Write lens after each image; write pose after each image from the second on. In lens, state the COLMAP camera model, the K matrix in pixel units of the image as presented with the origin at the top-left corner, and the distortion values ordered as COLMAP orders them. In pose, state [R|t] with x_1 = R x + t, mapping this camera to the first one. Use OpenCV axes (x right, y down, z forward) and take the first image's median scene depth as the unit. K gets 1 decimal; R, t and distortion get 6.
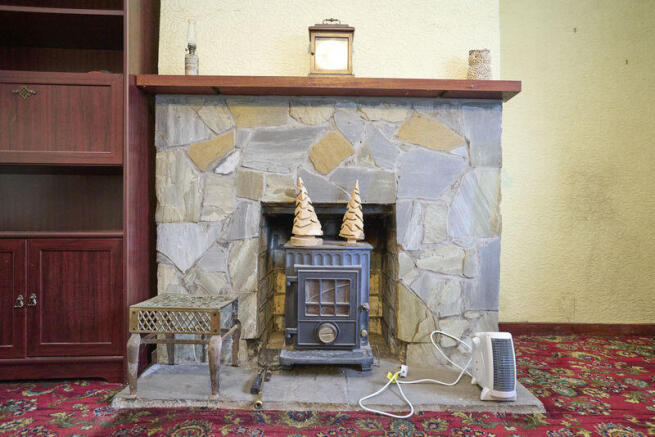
lens RADIAL K [[402.6, 0, 326.8], [0, 402.6, 221.5], [0, 0, 1]] dist [0.001149, 0.000806]
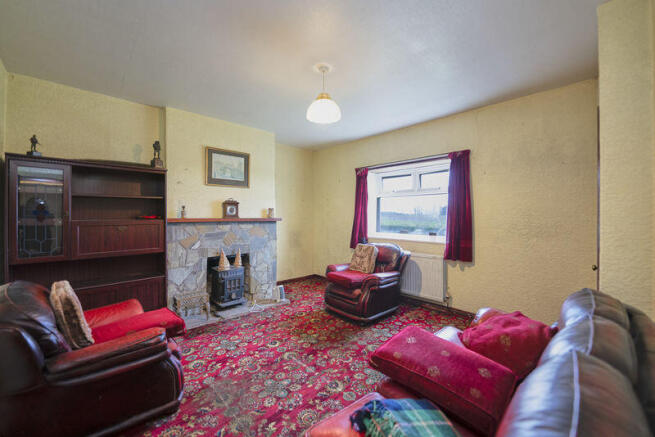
lens RADIAL K [[268.3, 0, 327.9], [0, 268.3, 213.8], [0, 0, 1]] dist [0.000357, -0.001532]
pose [[0.733482, -0.008365, 0.679657, -0.865736], [0.015787, 0.999864, -0.004732, -0.350168], [-0.679525, 0.014201, 0.733515, -1.086446]]
